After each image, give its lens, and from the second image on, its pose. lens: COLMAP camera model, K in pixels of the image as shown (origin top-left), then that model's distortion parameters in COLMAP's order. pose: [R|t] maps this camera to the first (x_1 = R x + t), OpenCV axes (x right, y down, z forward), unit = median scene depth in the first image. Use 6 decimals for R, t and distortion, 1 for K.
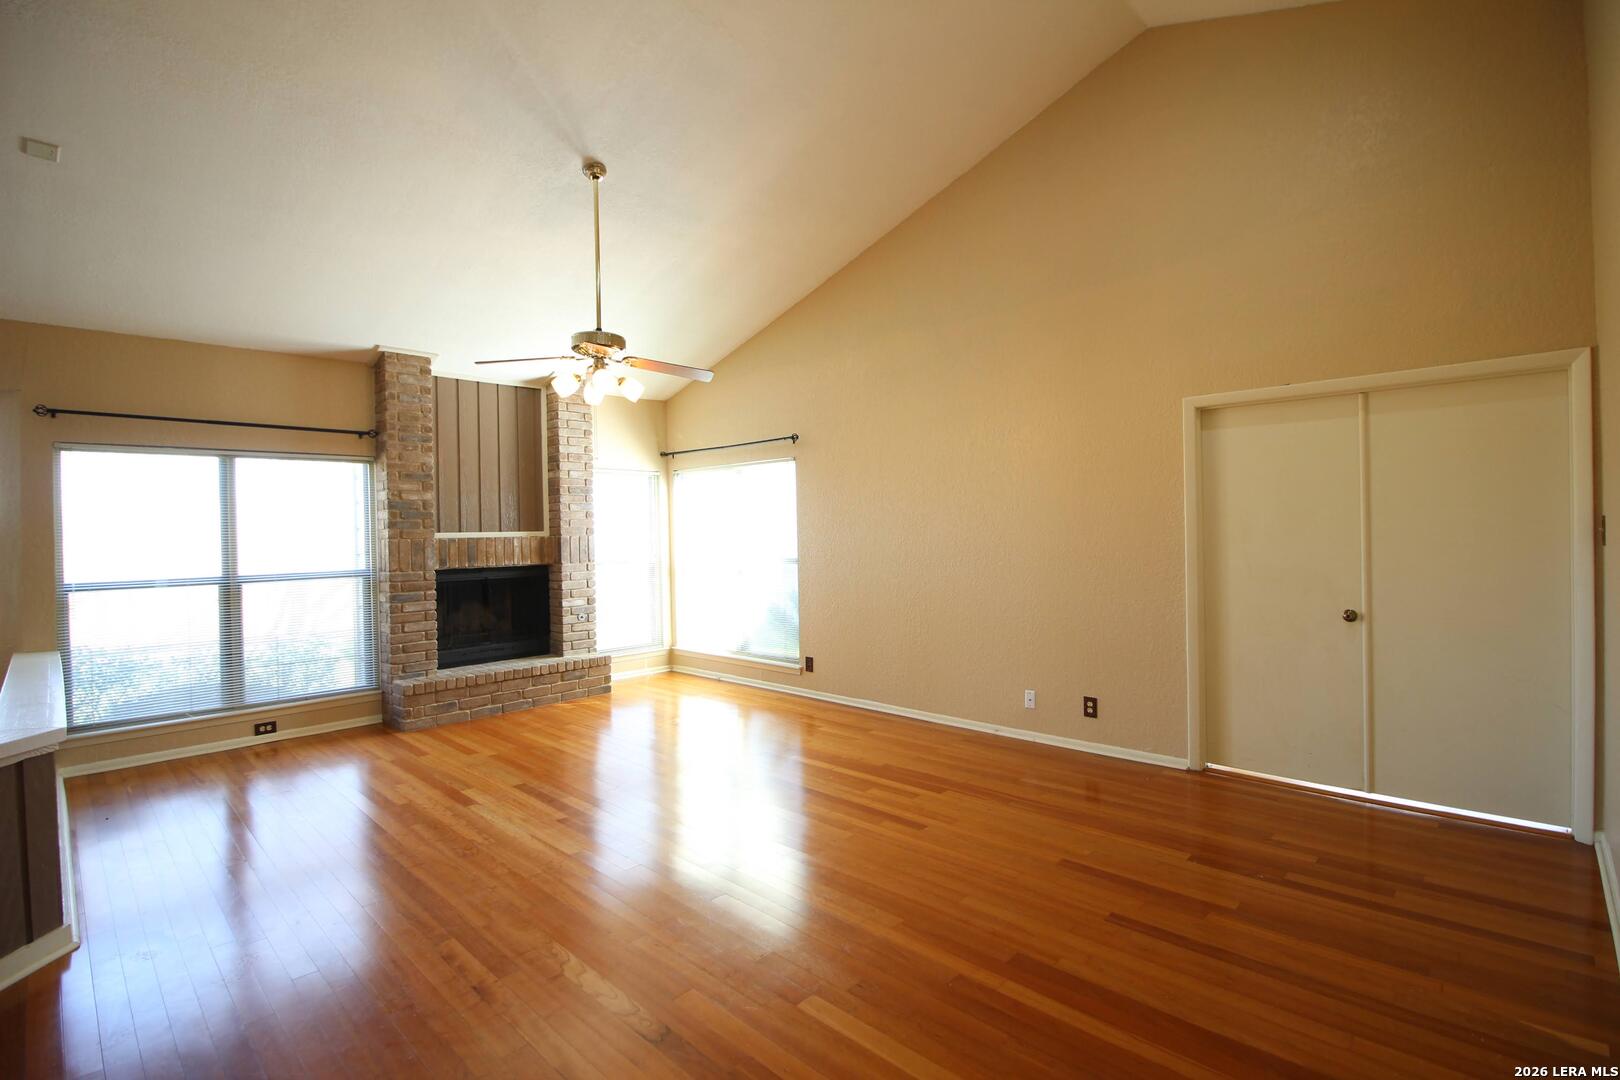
lens RADIAL K [[751.0, 0, 820.3], [0, 751.0, 540.3], [0, 0, 1]] dist [-0.012798, -0.001072]
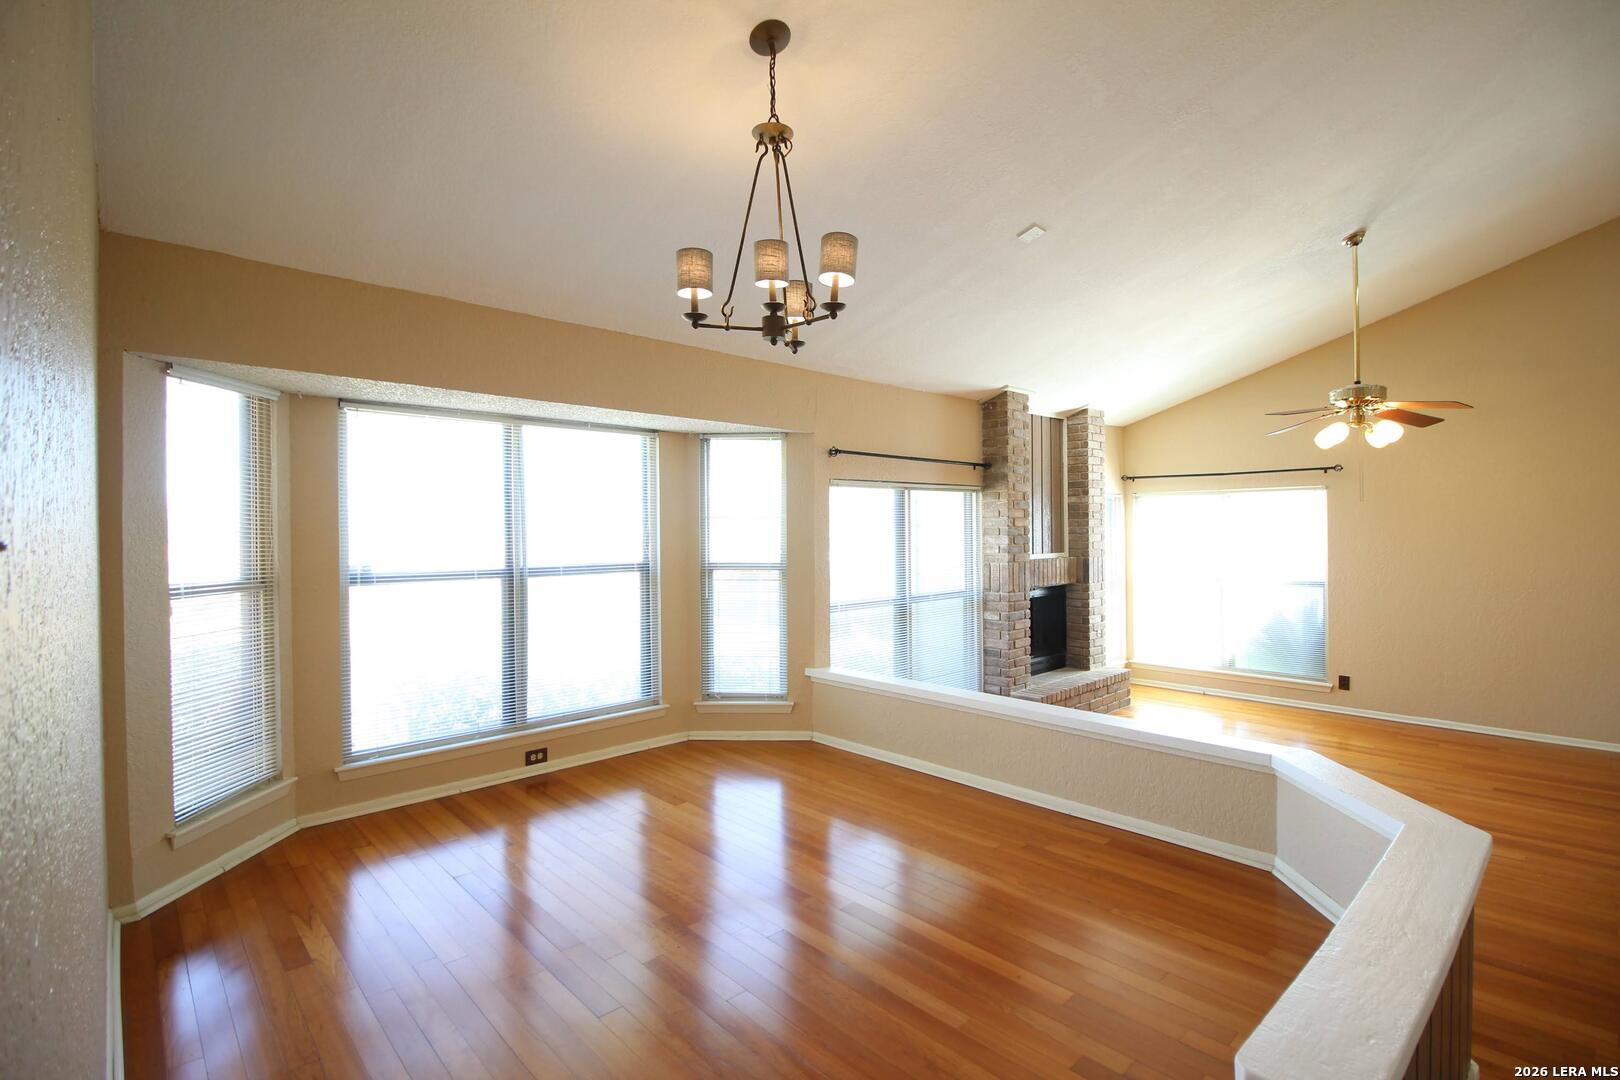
lens RADIAL K [[751.0, 0, 803.4], [0, 751.0, 532.8], [0, 0, 1]] dist [-0.012798, -0.001072]
pose [[0.997046, 0.012738, -0.075740, -0.688069], [-0.012598, 0.999918, 0.002324, -0.038612], [0.075764, -0.001363, 0.997125, -0.099693]]
